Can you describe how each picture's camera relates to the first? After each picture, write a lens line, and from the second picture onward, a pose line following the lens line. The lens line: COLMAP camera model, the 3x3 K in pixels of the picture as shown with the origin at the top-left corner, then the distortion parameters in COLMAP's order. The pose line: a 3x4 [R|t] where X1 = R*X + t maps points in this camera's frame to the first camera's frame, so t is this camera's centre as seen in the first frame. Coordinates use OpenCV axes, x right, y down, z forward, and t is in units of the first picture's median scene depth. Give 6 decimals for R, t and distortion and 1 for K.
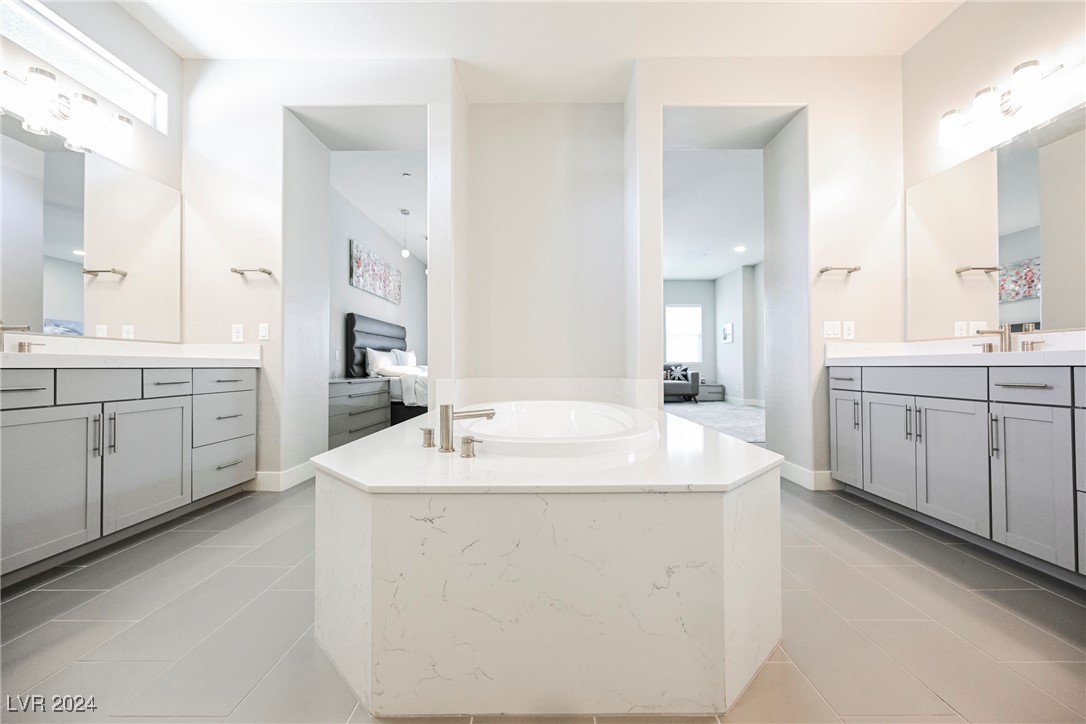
lens RADIAL K [[425.6, 0, 540.0], [0, 425.6, 363.6], [0, 0, 1]] dist [-0.001723, -0.000048]
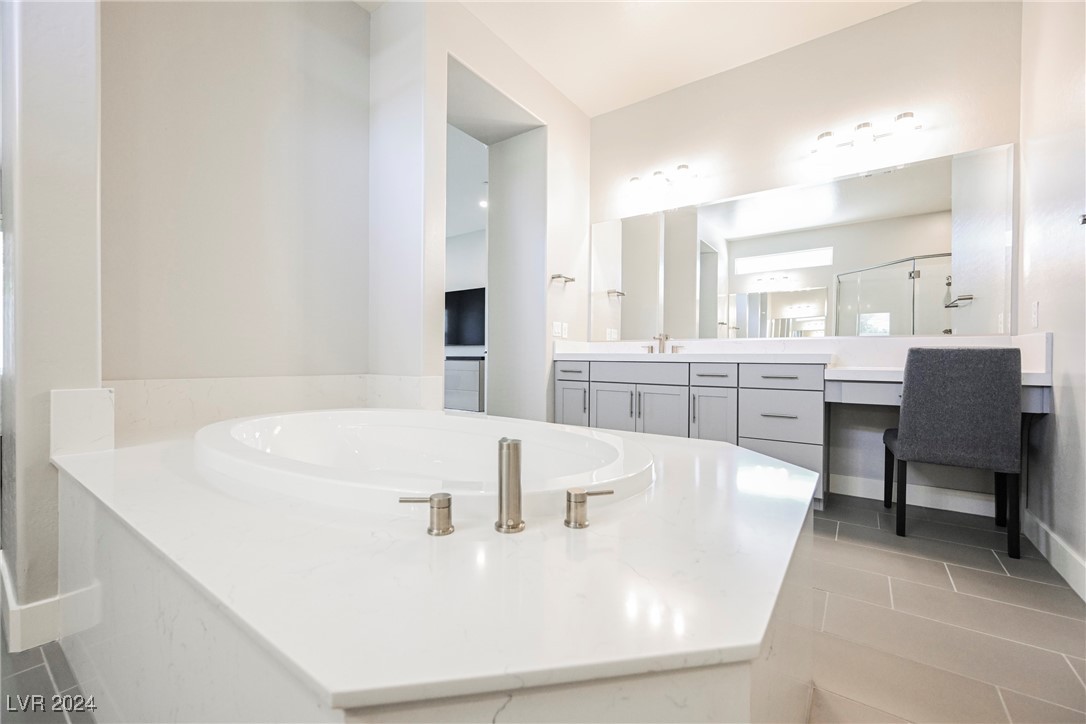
lens RADIAL K [[449.7, 0, 543.1], [0, 449.7, 359.2], [0, 0, 1]] dist [-0.011214, 0.000047]
pose [[0.556480, 0.000291, 0.830861, -0.361751], [-0.015681, 0.999825, 0.010153, -0.009259], [-0.830713, -0.018679, 0.556387, 0.353020]]
